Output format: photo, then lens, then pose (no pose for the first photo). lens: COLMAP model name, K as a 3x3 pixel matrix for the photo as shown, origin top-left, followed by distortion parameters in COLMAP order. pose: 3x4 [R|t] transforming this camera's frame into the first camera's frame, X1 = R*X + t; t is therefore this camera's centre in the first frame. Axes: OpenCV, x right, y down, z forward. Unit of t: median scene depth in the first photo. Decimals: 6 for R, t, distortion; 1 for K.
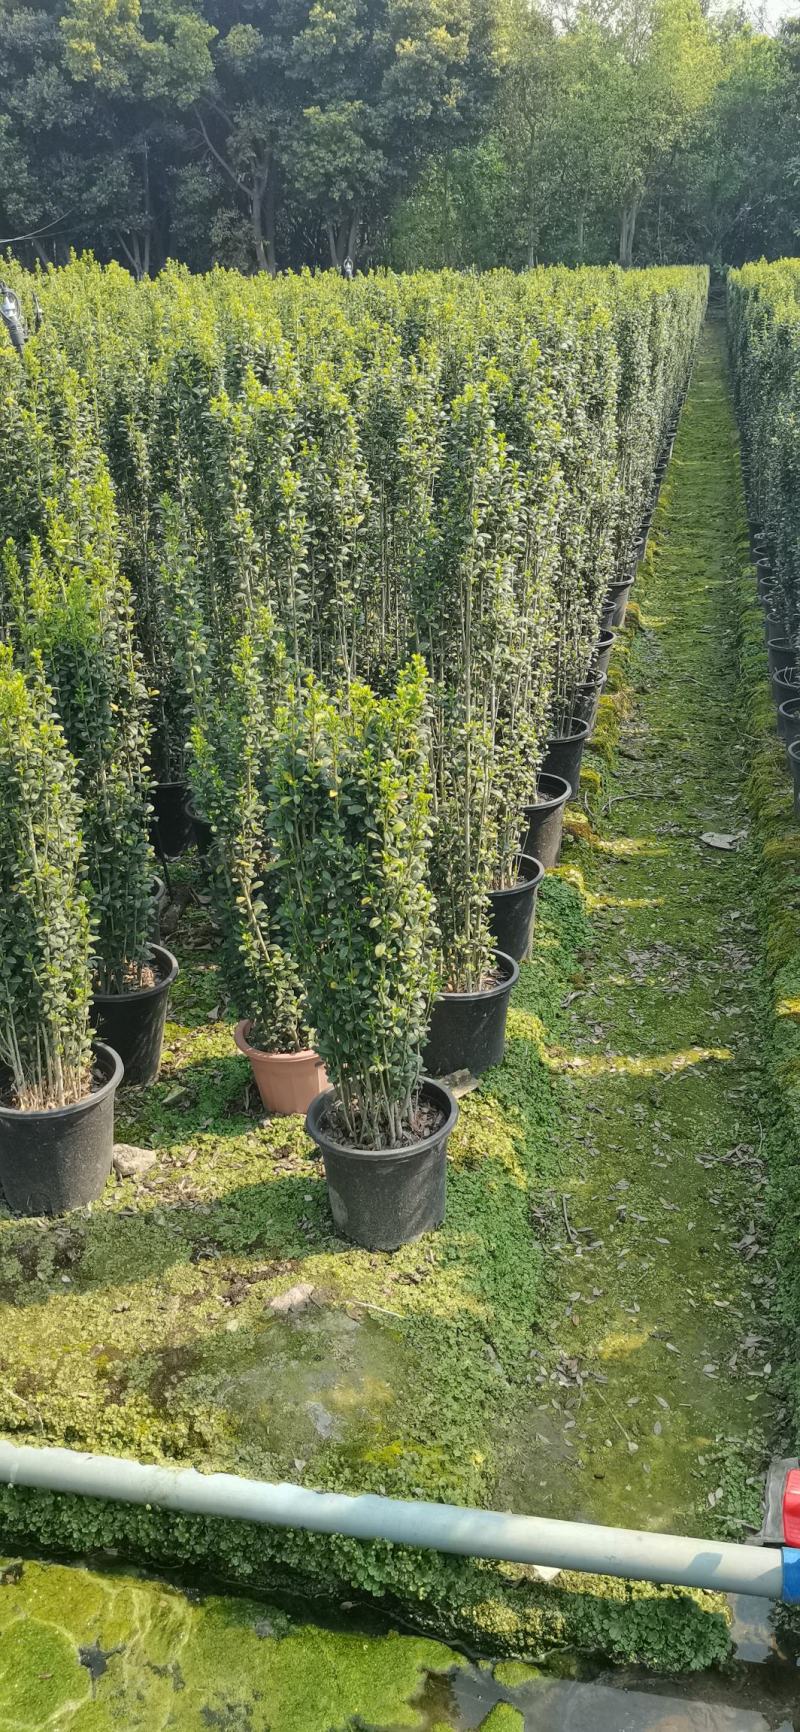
lens RADIAL K [[1318.6, 0, 397.3], [0, 1318.6, 866.0], [0, 0, 1]] dist [0.005860, -0.011707]
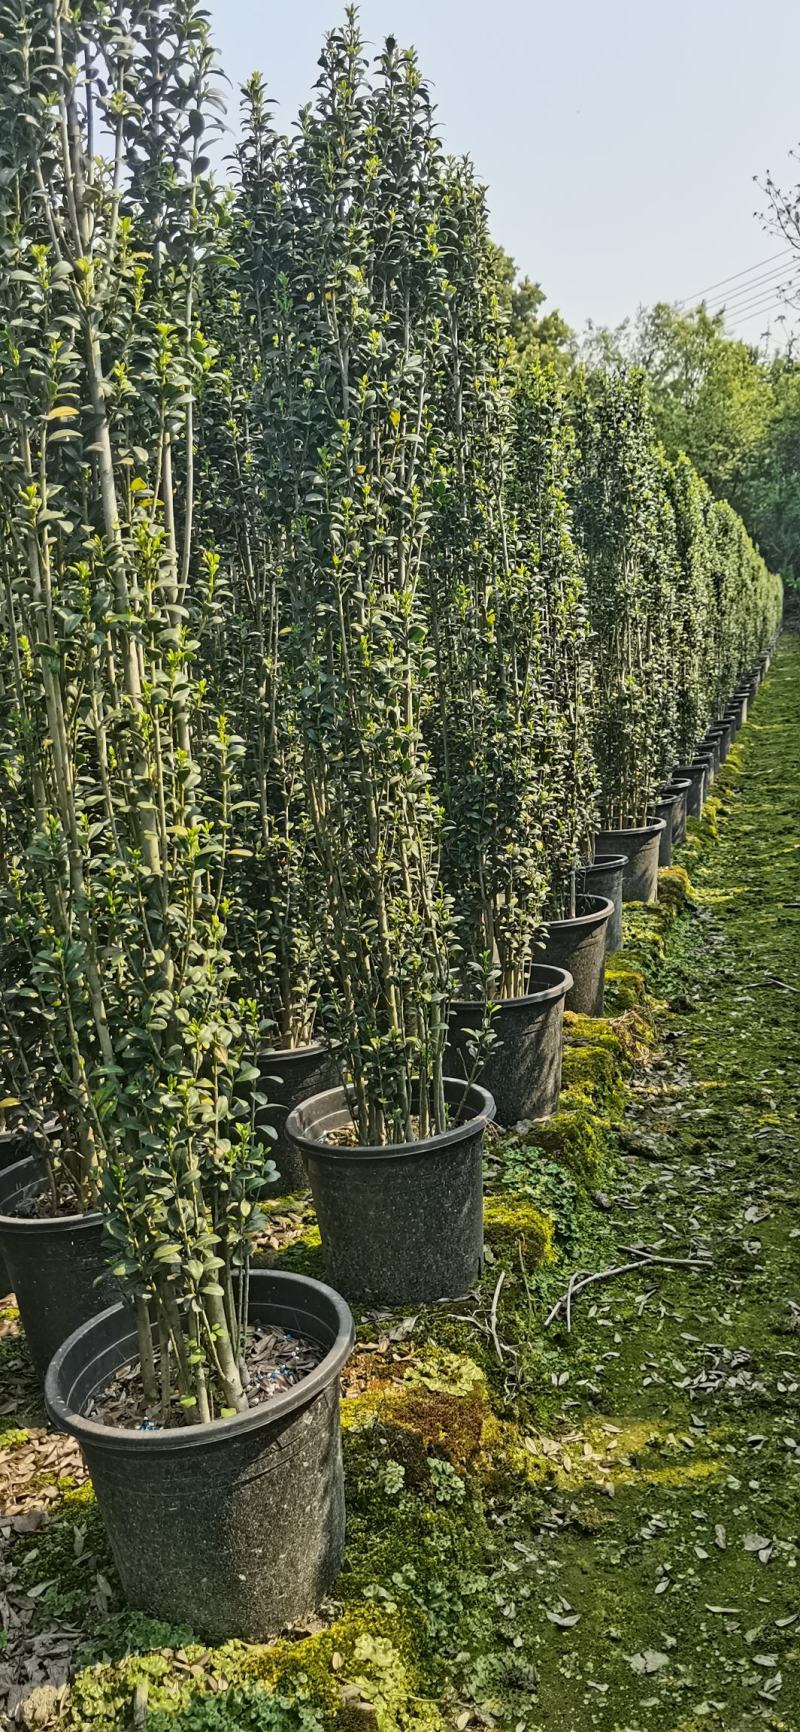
lens RADIAL K [[1318.6, 0, 402.2], [0, 1318.6, 864.7], [0, 0, 1]] dist [0.005860, -0.011707]
pose [[0.995704, -0.052172, -0.076490, 0.108977], [0.031769, 0.968489, -0.247020, -0.056422], [0.086967, 0.243529, 0.965987, 0.430540]]
